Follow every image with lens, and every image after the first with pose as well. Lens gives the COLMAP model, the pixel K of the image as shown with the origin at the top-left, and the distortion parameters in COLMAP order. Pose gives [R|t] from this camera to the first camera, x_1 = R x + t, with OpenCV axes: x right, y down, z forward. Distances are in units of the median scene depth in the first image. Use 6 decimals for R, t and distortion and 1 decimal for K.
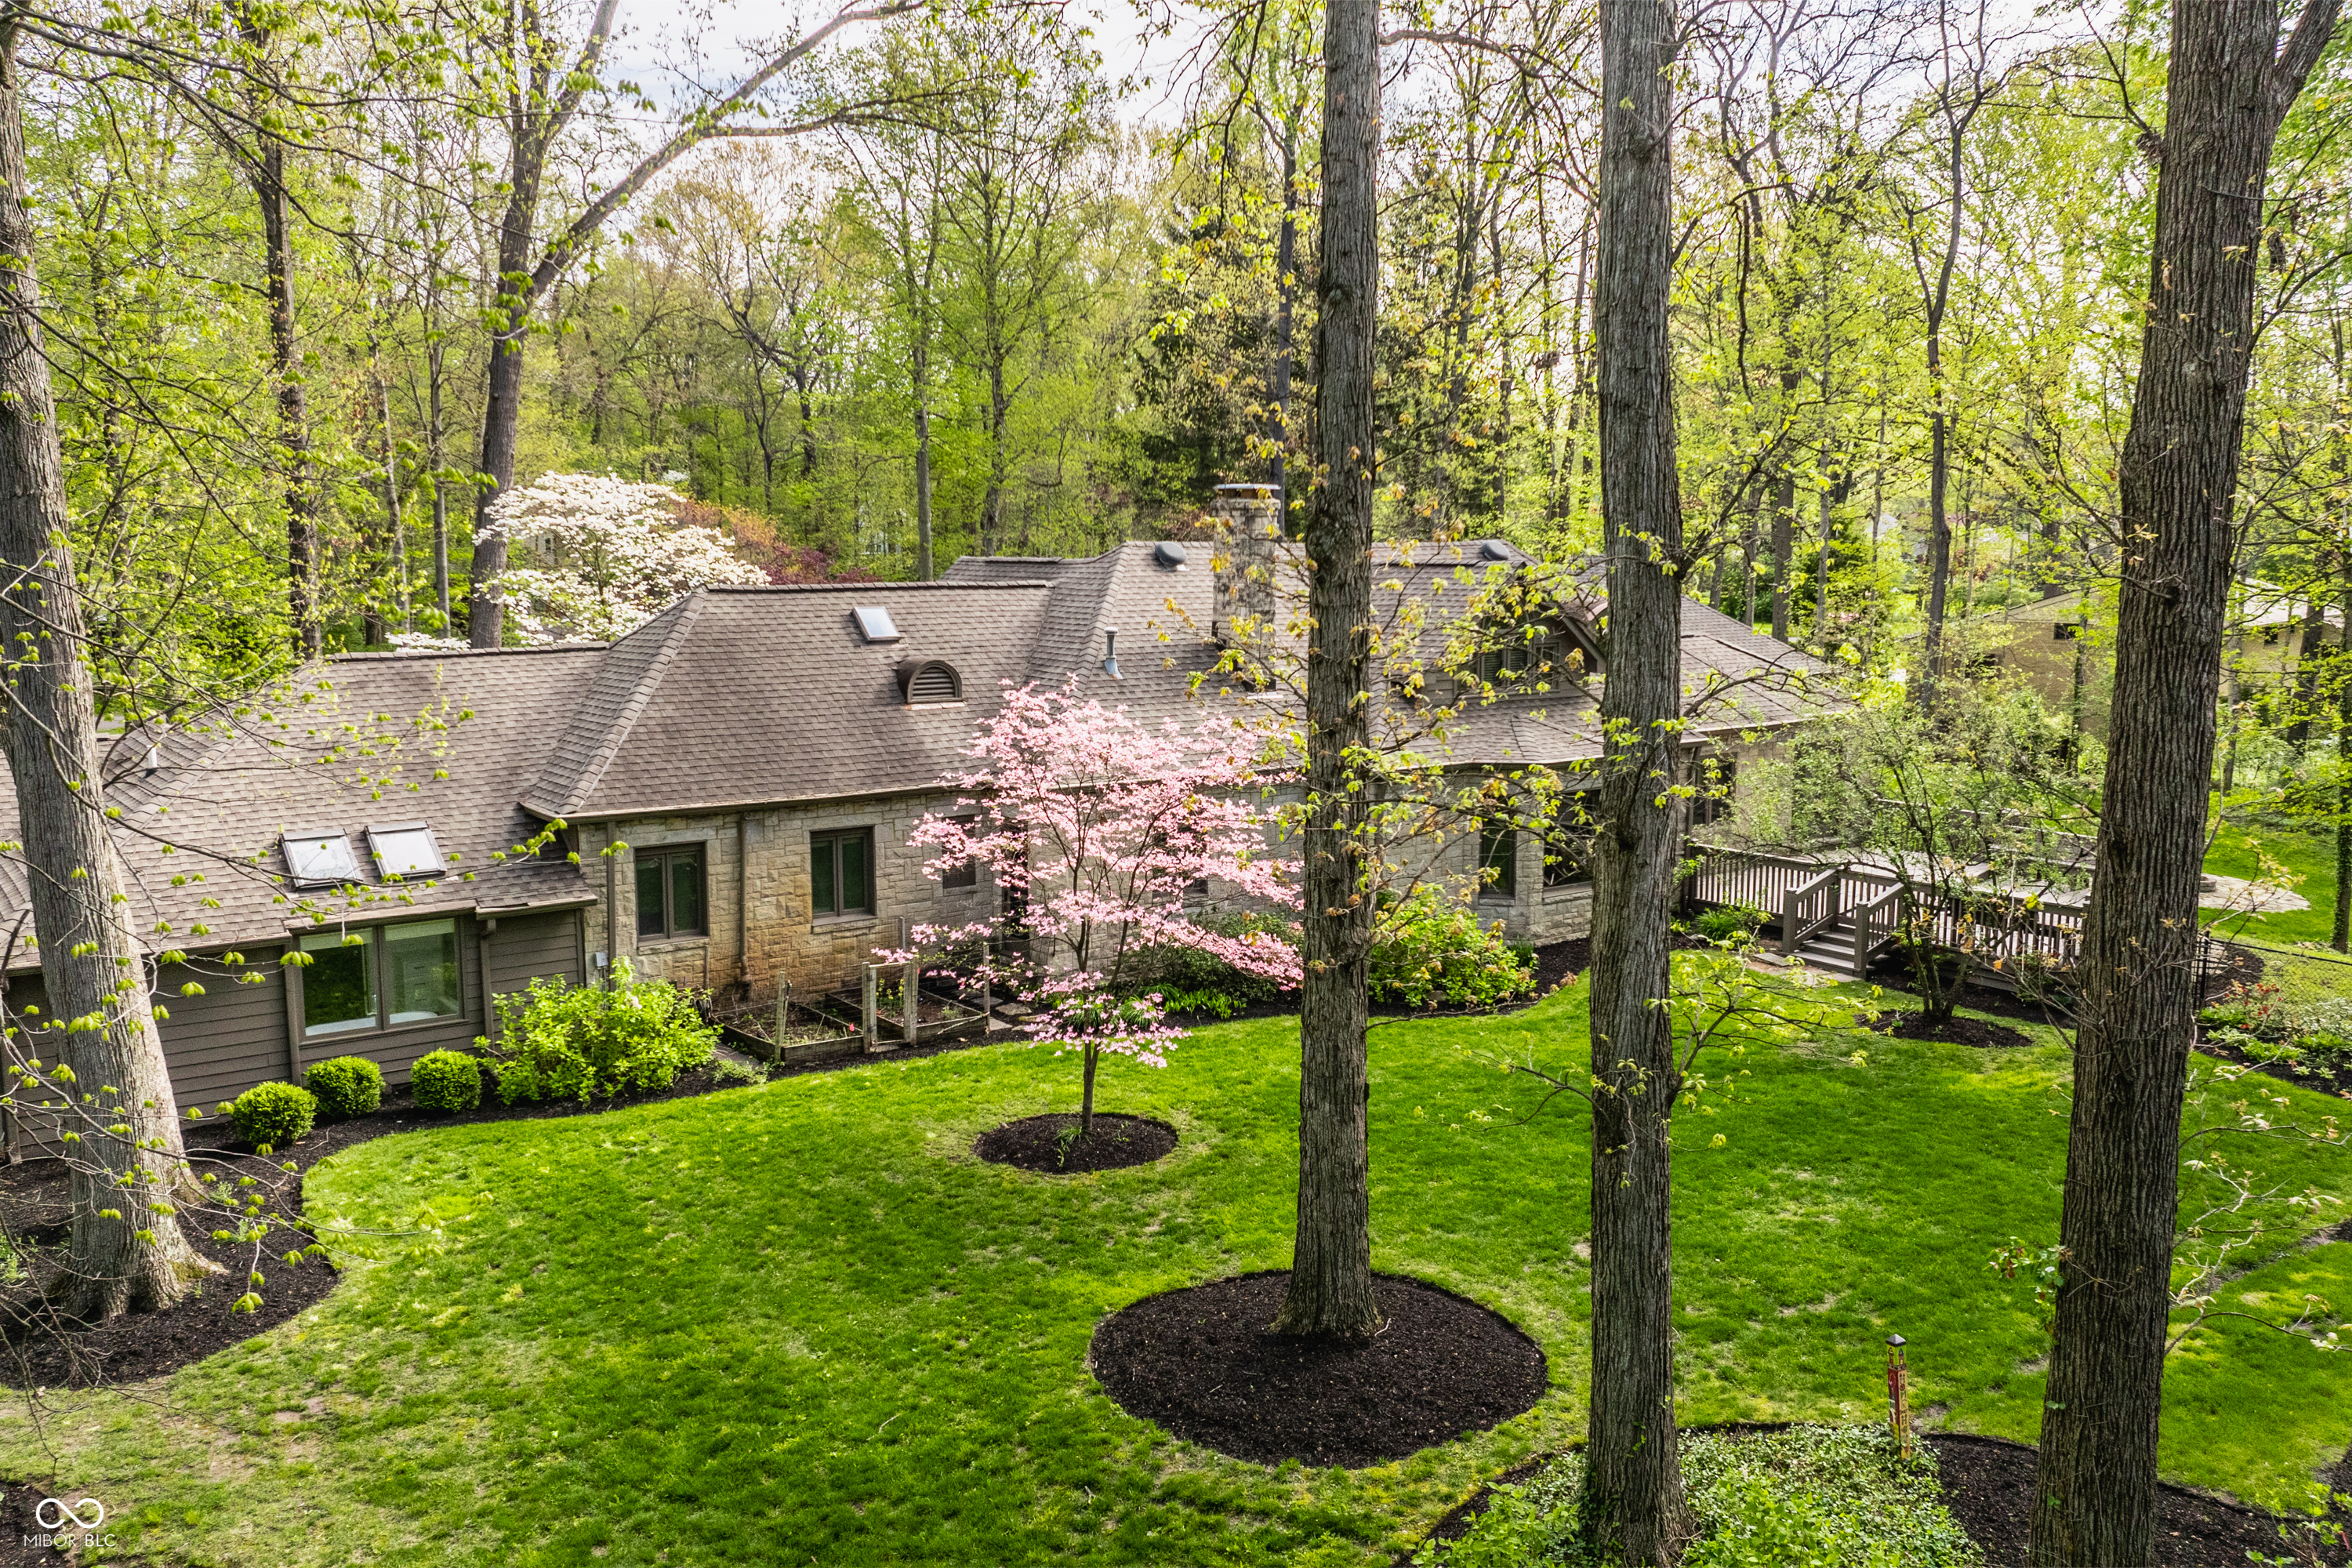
lens RADIAL K [[1950.5, 0, 1179.1], [0, 1950.5, 775.0], [0, 0, 1]] dist [0.005581, -0.004378]
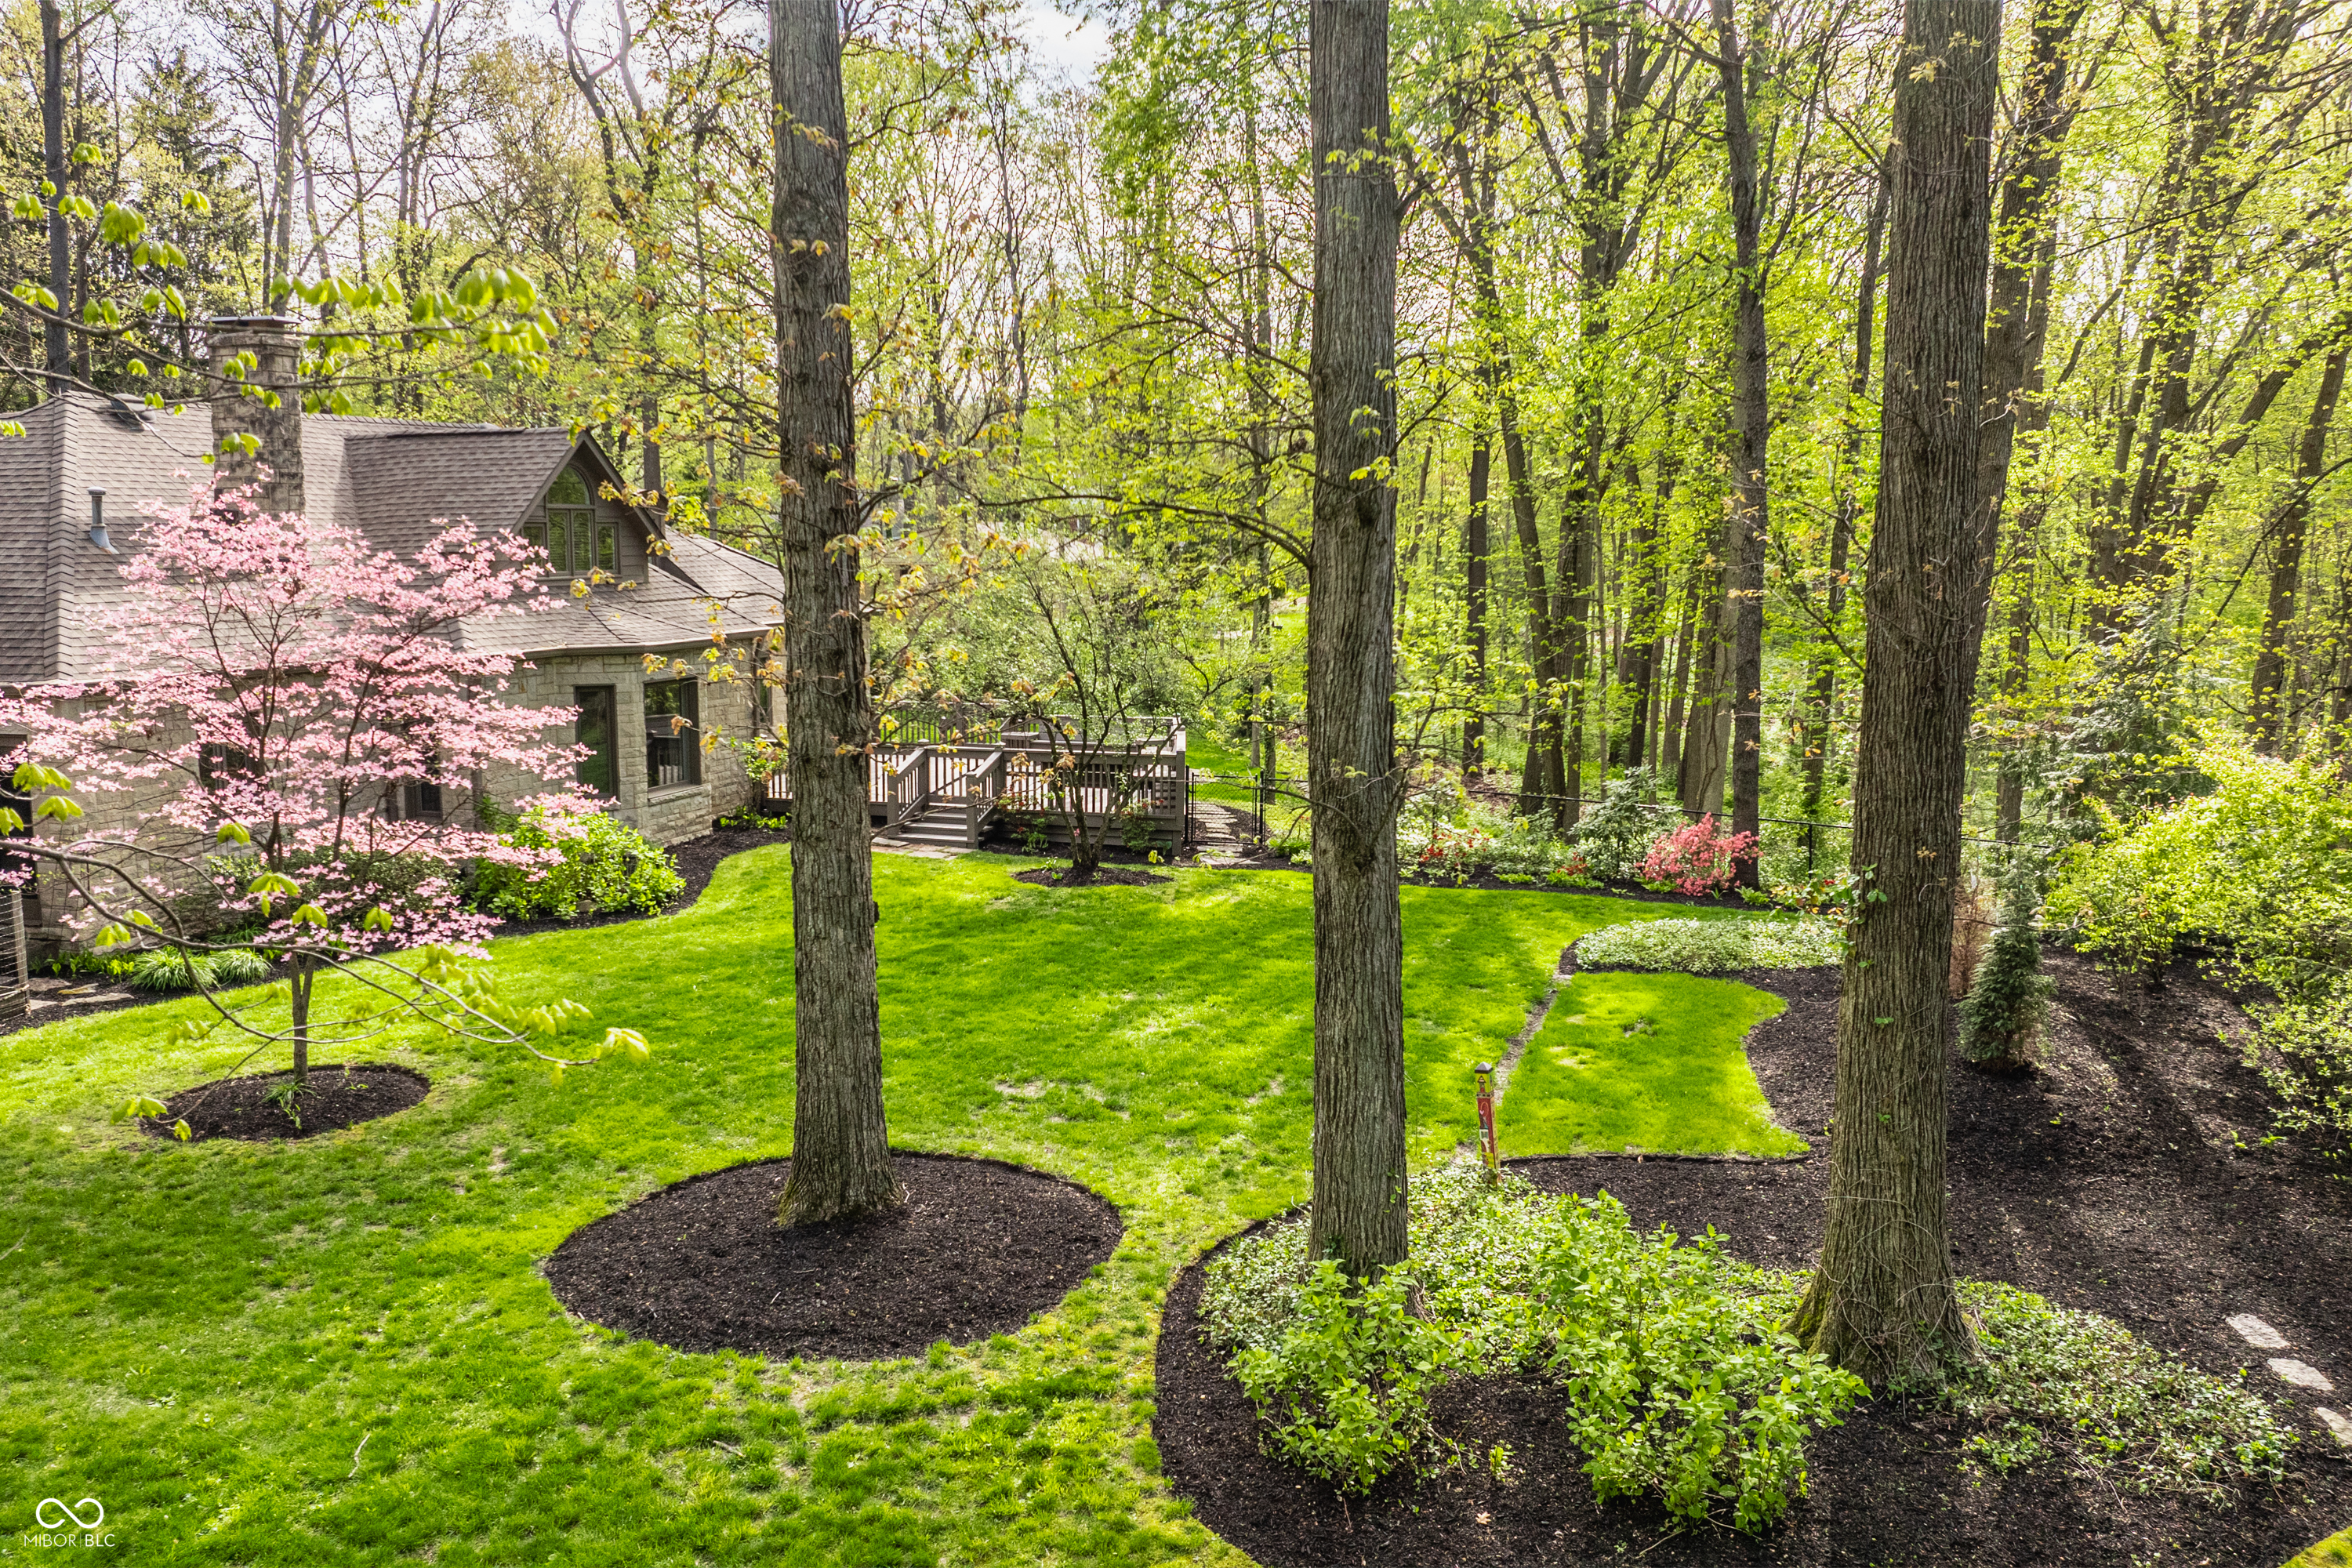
lens RADIAL K [[1950.5, 0, 1172.3], [0, 1950.5, 794.3], [0, 0, 1]] dist [0.005581, -0.004378]
pose [[0.812070, -0.082238, 0.577737, -0.221144], [0.075212, 0.996513, 0.036129, 0.074584], [-0.578693, 0.014113, 0.815423, 0.204876]]
